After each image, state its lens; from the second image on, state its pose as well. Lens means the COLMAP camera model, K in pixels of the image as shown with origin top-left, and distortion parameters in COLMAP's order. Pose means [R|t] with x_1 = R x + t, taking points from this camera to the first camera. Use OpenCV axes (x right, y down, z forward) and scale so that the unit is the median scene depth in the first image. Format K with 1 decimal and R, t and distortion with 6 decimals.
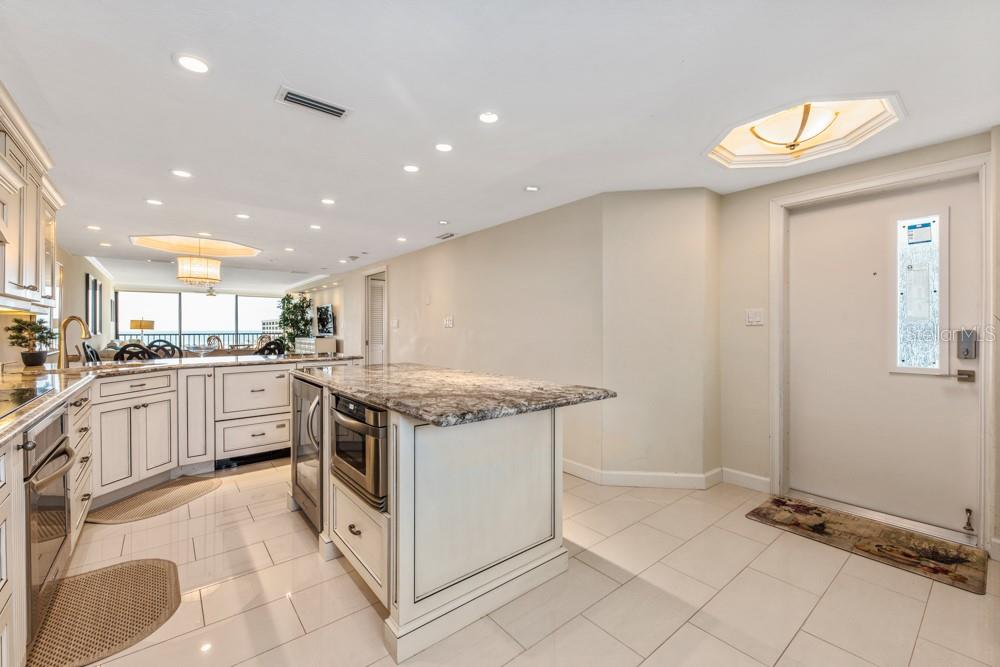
lens RADIAL K [[399.9, 0, 495.2], [0, 399.9, 328.3], [0, 0, 1]] dist [0.001233, -0.000288]
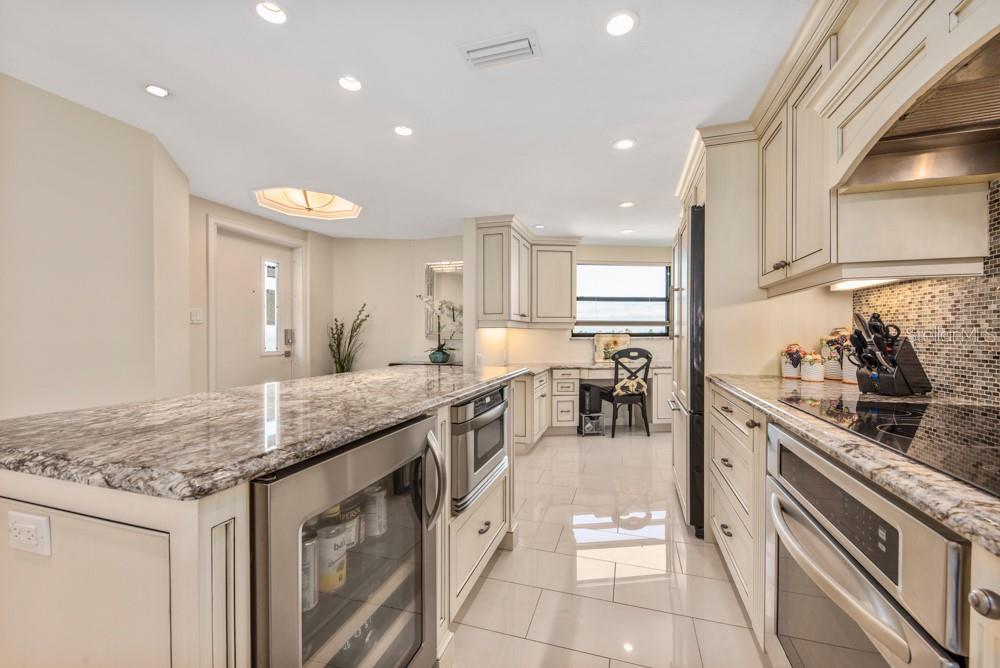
lens RADIAL K [[399.9, 0, 503.9], [0, 399.9, 338.1], [0, 0, 1]] dist [0.001233, -0.000288]
pose [[-0.550920, -0.006890, 0.834530, -0.940847], [0.002345, 0.999949, 0.009803, 0.029759], [-0.834555, 0.007358, -0.550876, 1.188980]]
